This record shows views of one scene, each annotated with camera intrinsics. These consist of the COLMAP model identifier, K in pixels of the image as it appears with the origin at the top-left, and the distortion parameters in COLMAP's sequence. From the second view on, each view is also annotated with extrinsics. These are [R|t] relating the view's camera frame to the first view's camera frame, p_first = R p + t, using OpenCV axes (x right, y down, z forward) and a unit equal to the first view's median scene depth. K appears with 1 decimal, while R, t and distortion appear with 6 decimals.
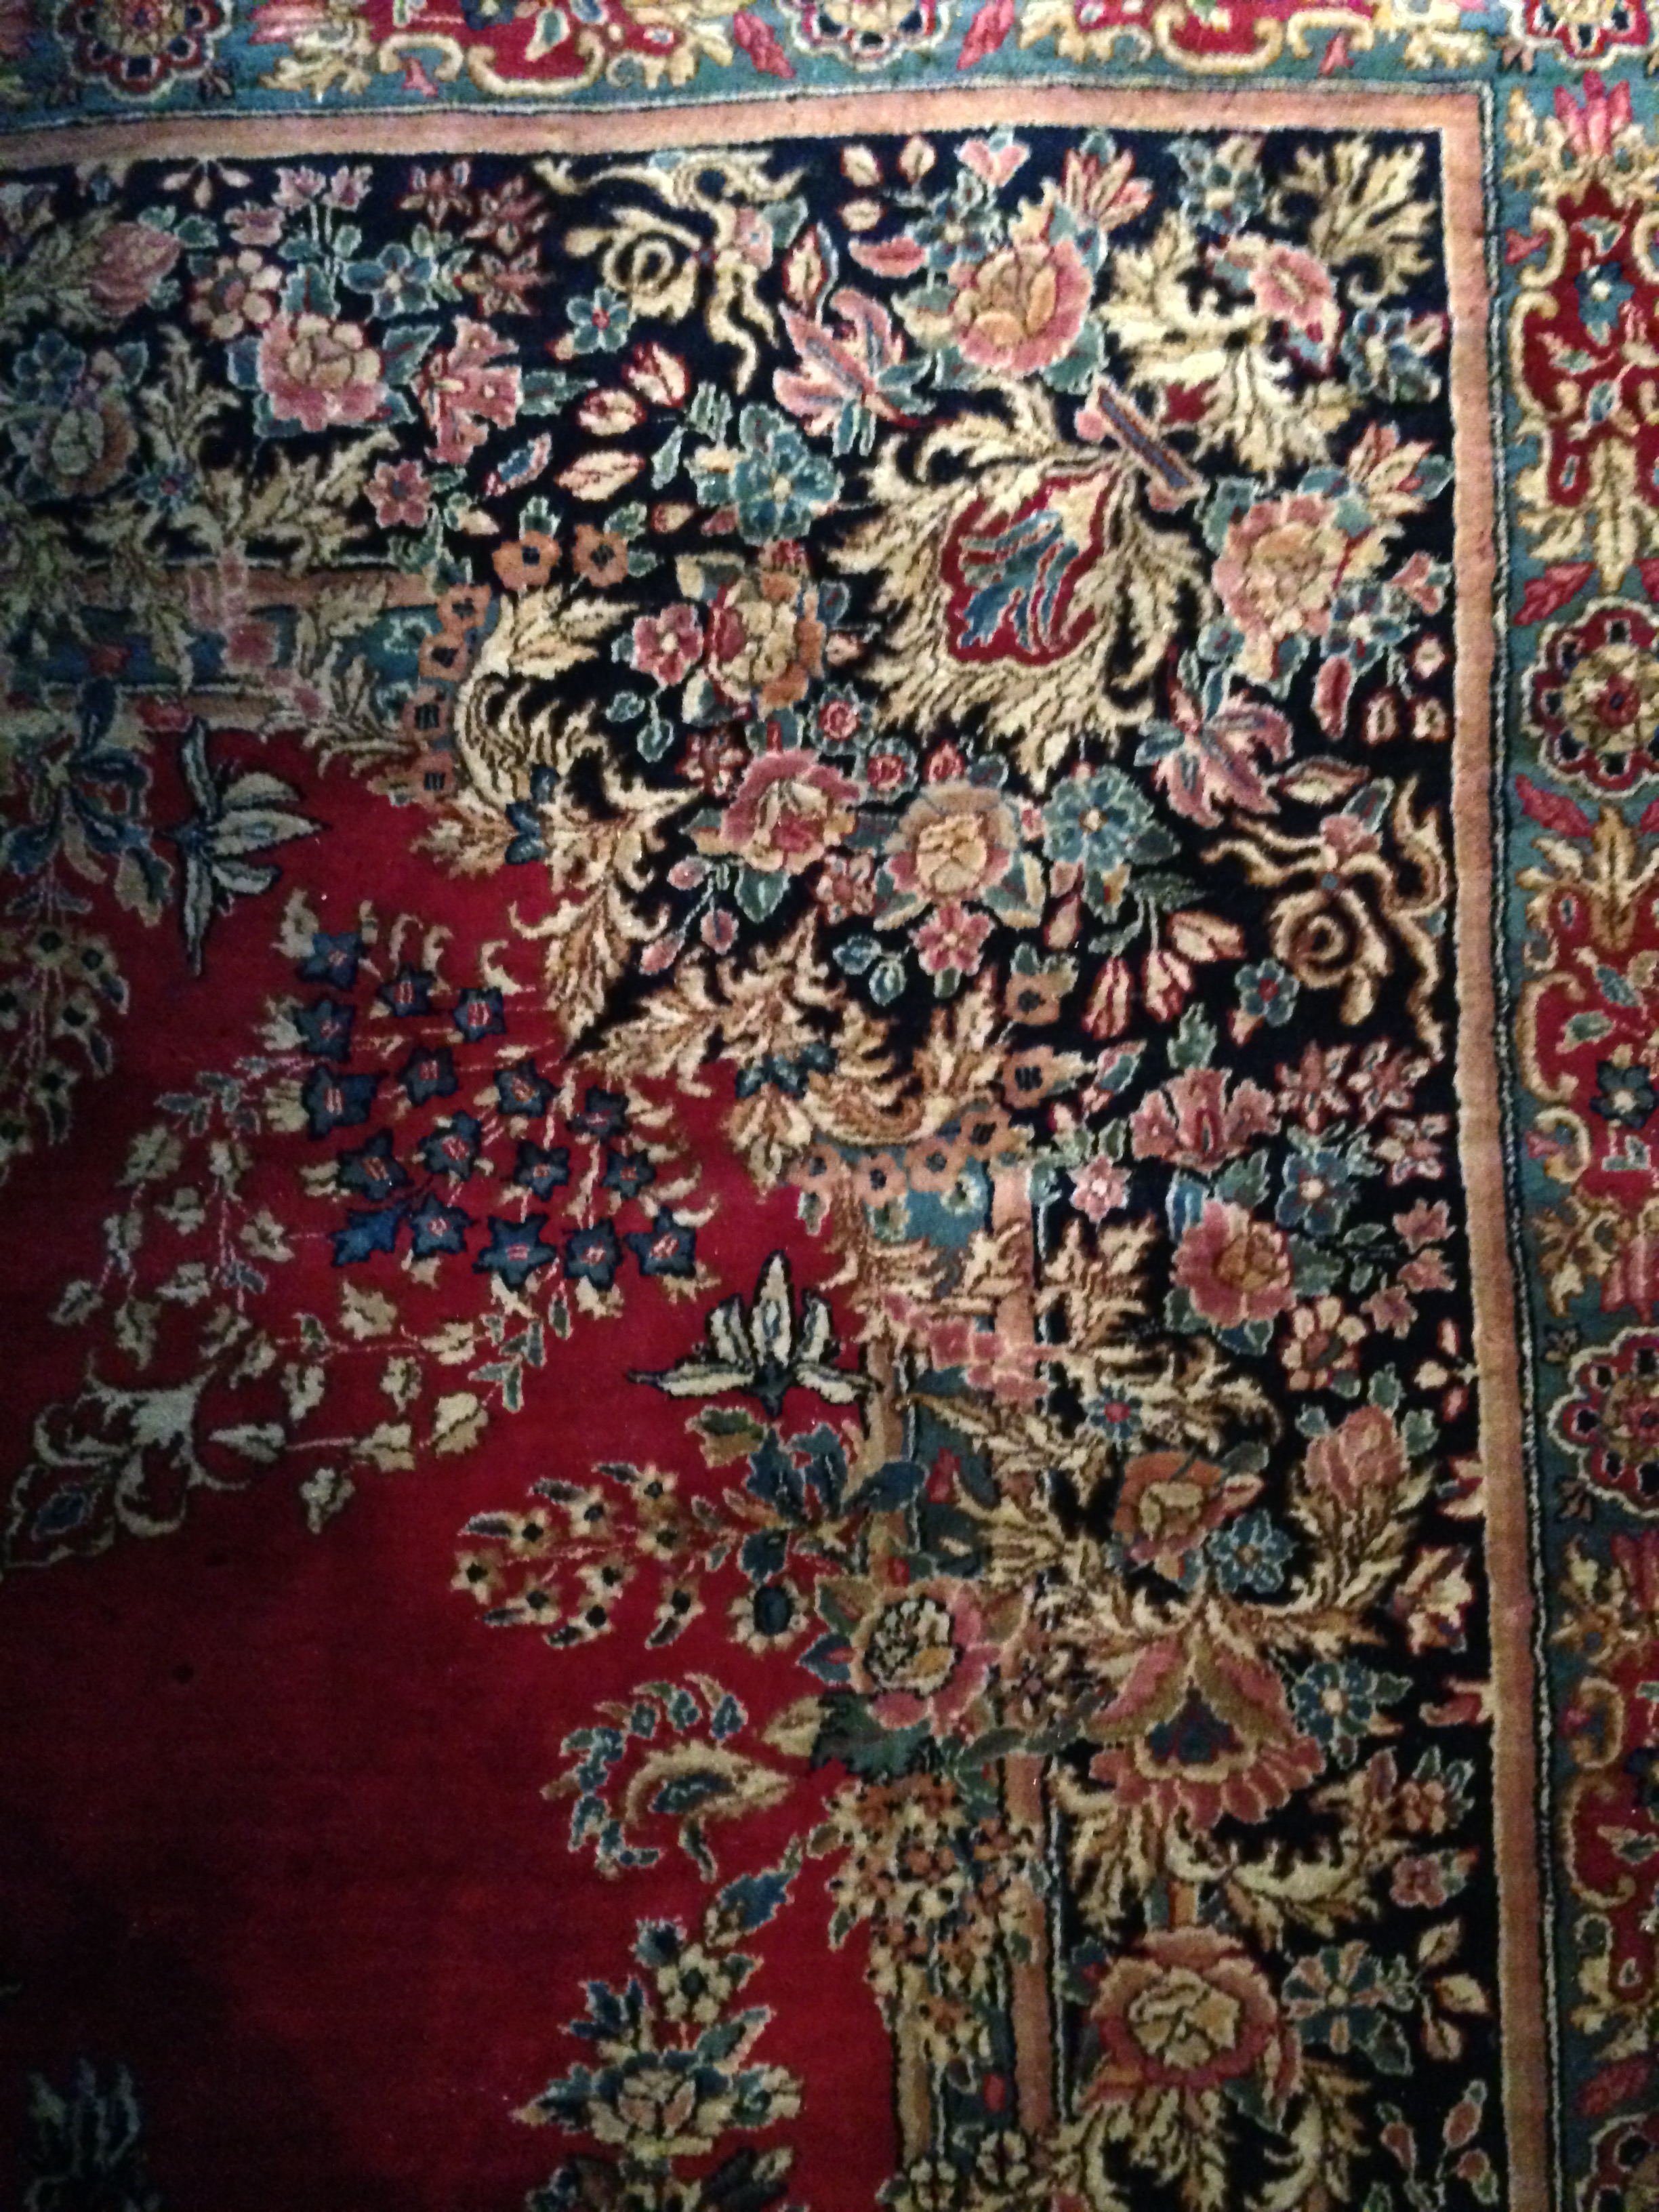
lens RADIAL K [[2028.8, 0, 821.5], [0, 2028.8, 1108.4], [0, 0, 1]] dist [0.152274, -0.274854]
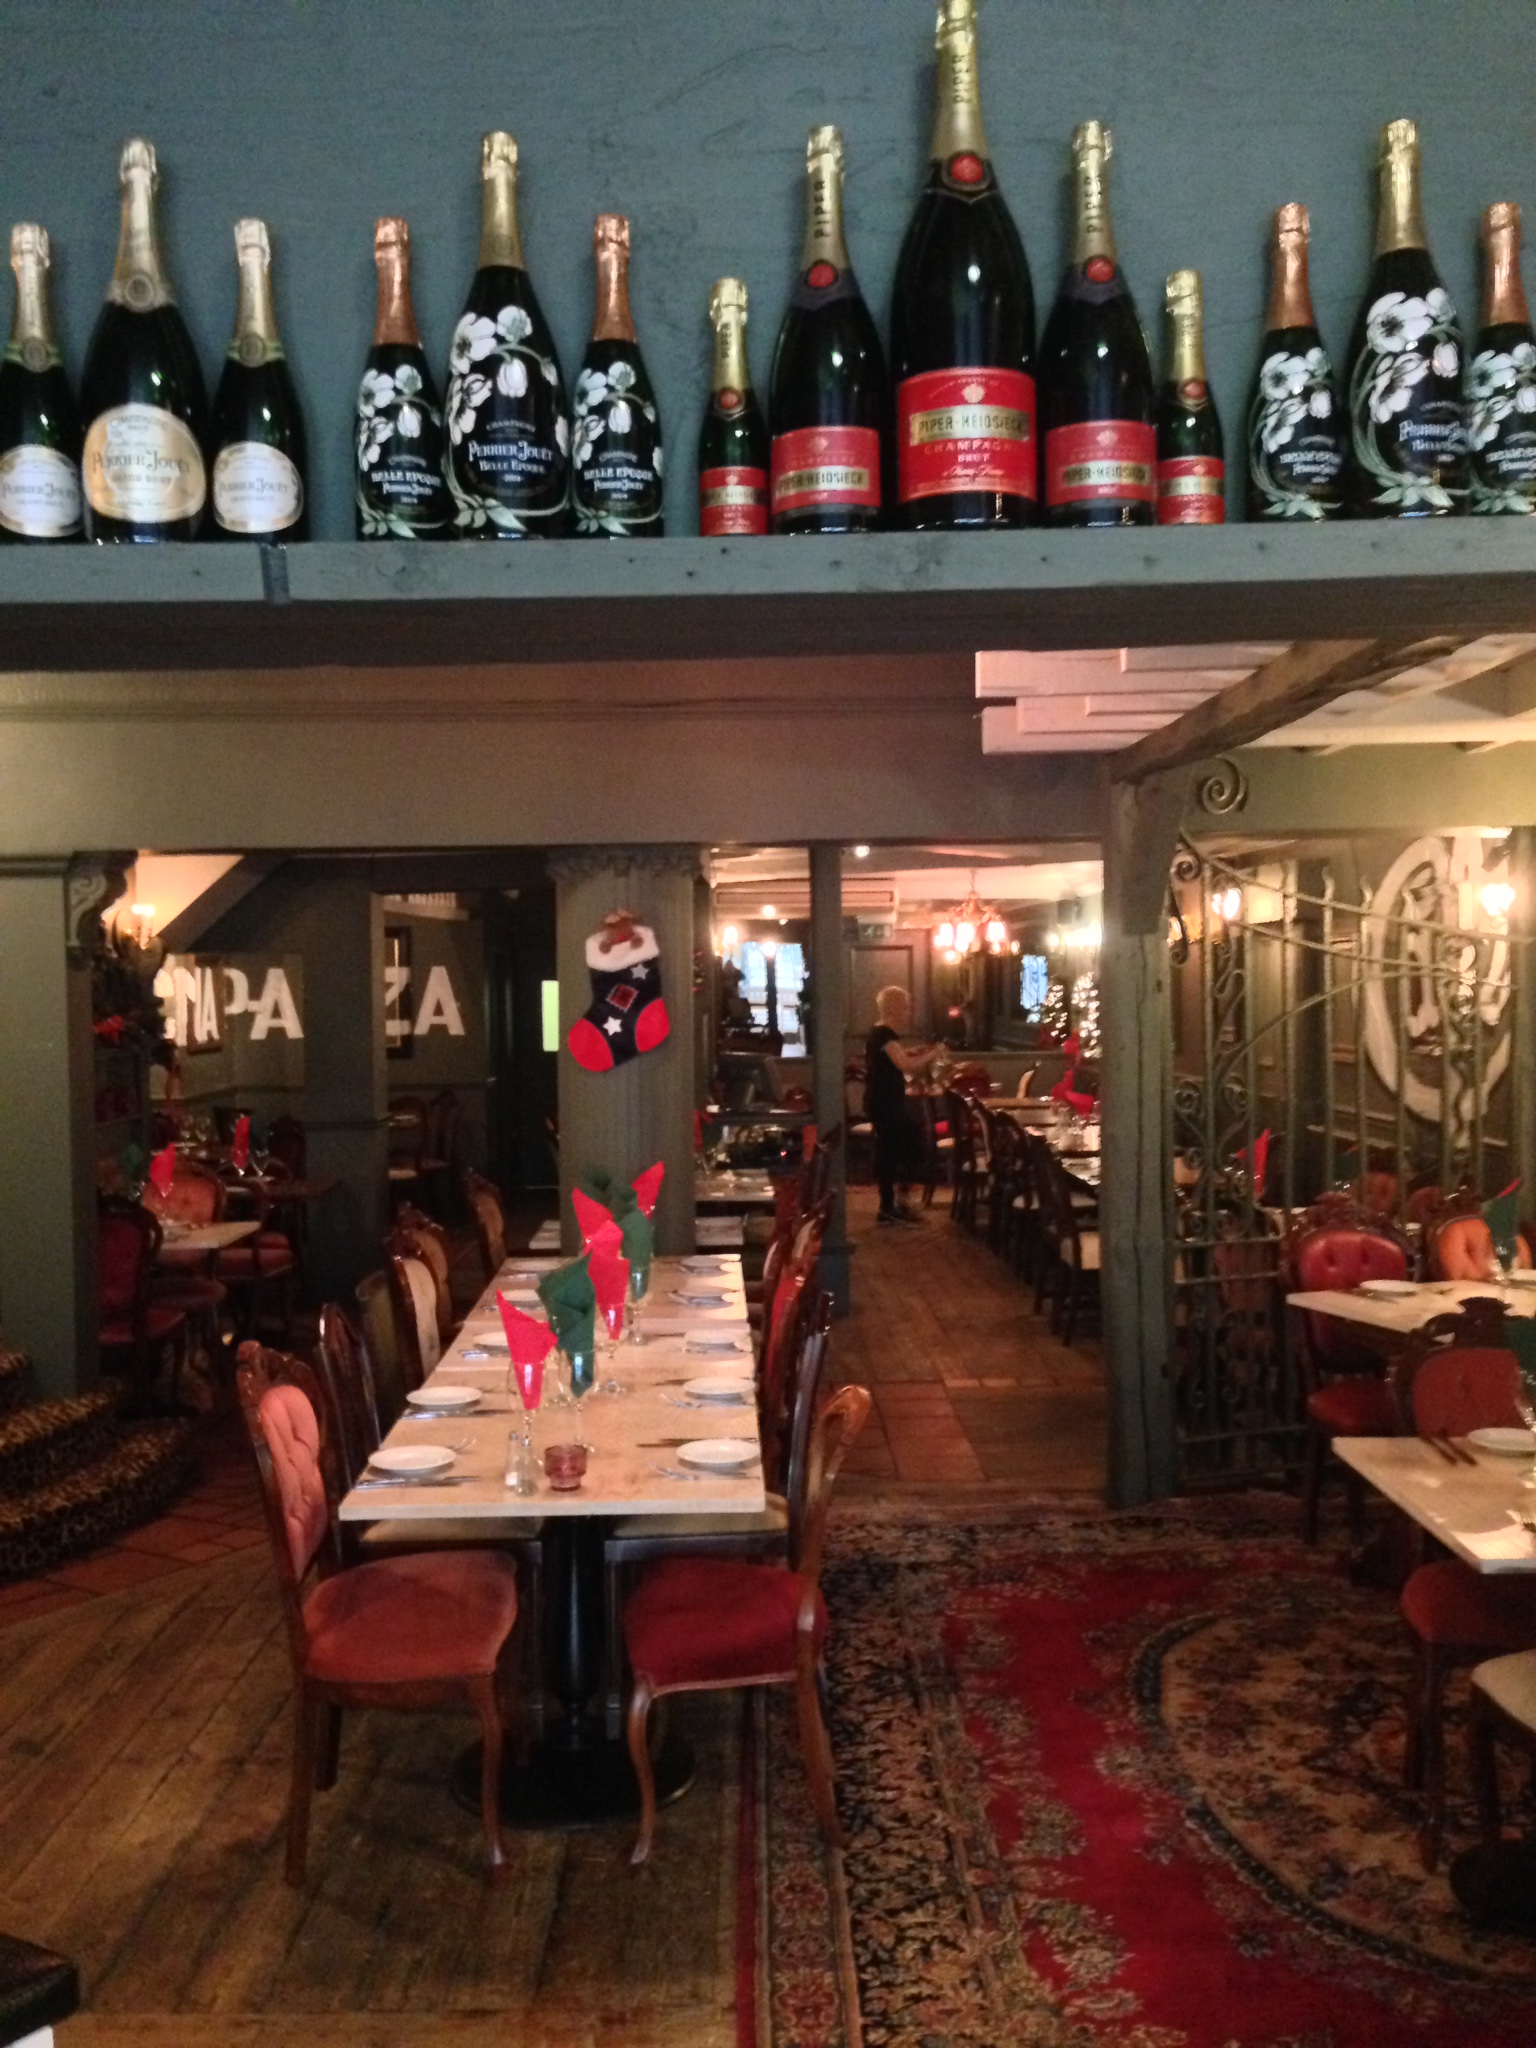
lens RADIAL K [[1878.4, 0, 760.6], [0, 1878.4, 1026.3], [0, 0, 1]] dist [0.152274, -0.274854]
pose [[-0.999677, 0.025001, 0.004468, 0.430715], [0.006223, 0.070566, 0.997488, -2.877604], [0.024623, 0.997194, -0.070698, -0.364018]]
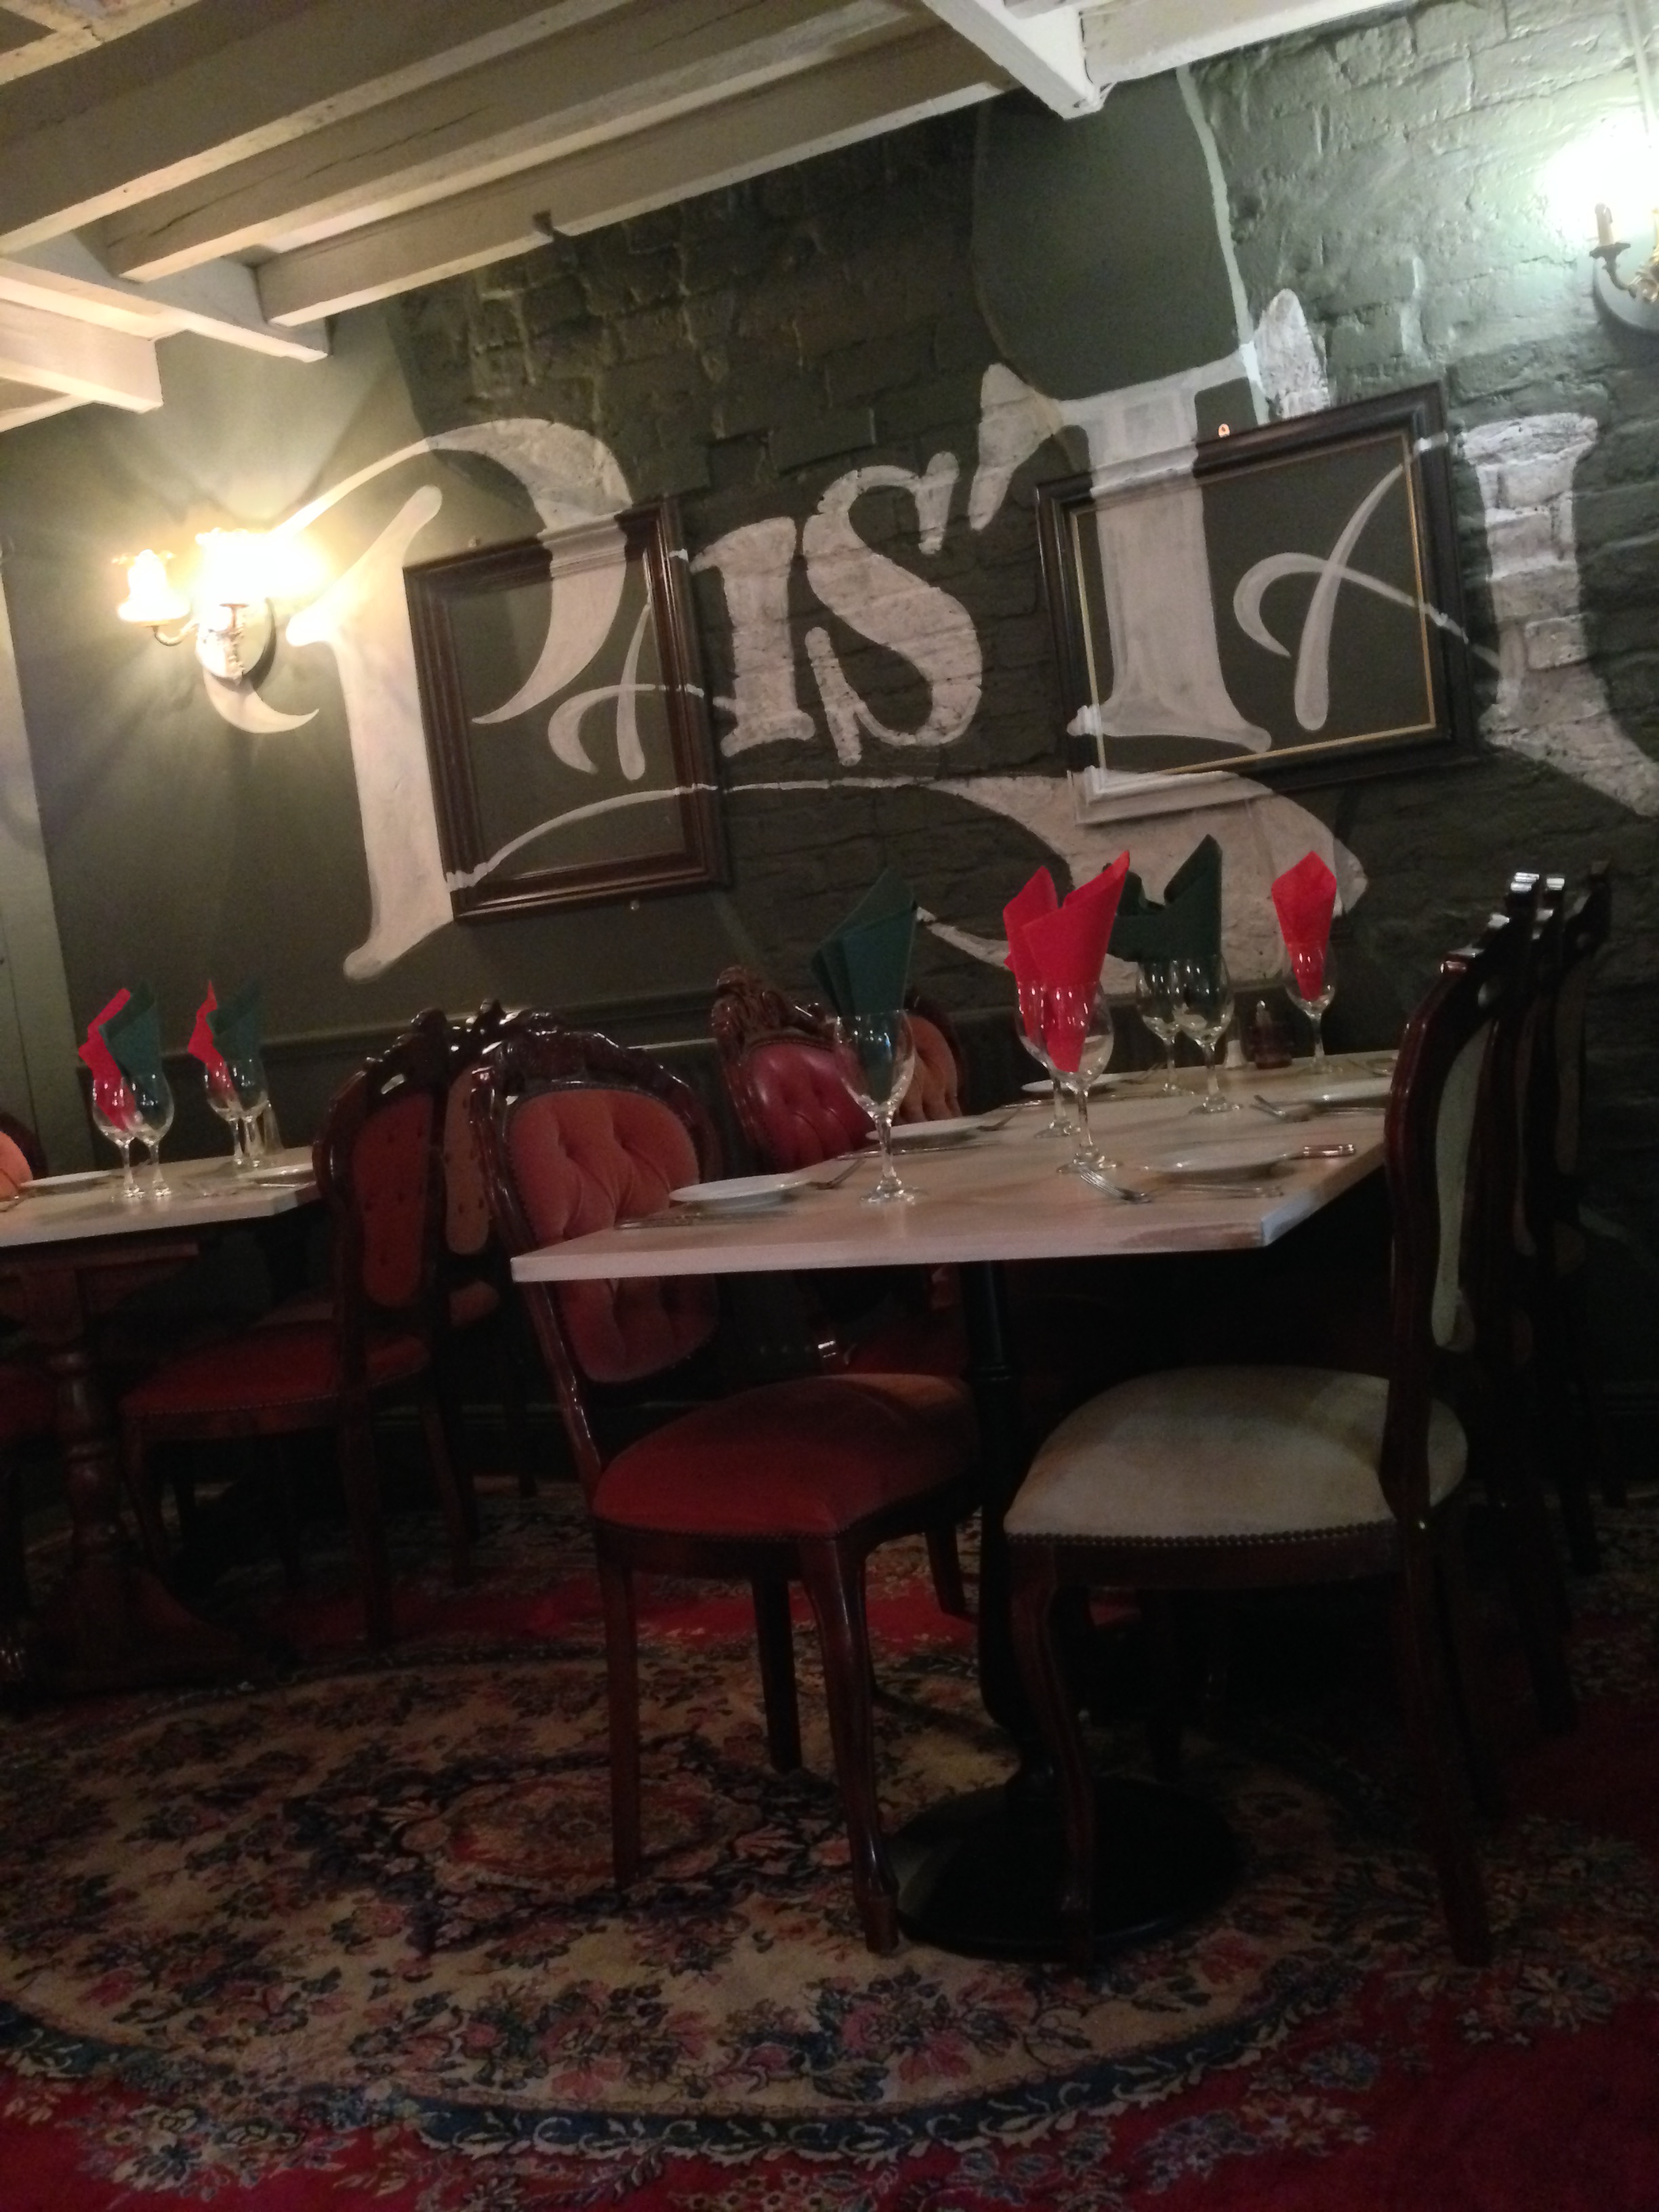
lens RADIAL K [[2028.8, 0, 821.5], [0, 2028.8, 1108.4], [0, 0, 1]] dist [0.152274, -0.274854]
pose [[-0.444986, 0.131515, -0.885828, 1.004057], [-0.869730, 0.172290, 0.462478, -0.288937], [0.213442, 0.976227, 0.037716, 0.049954]]
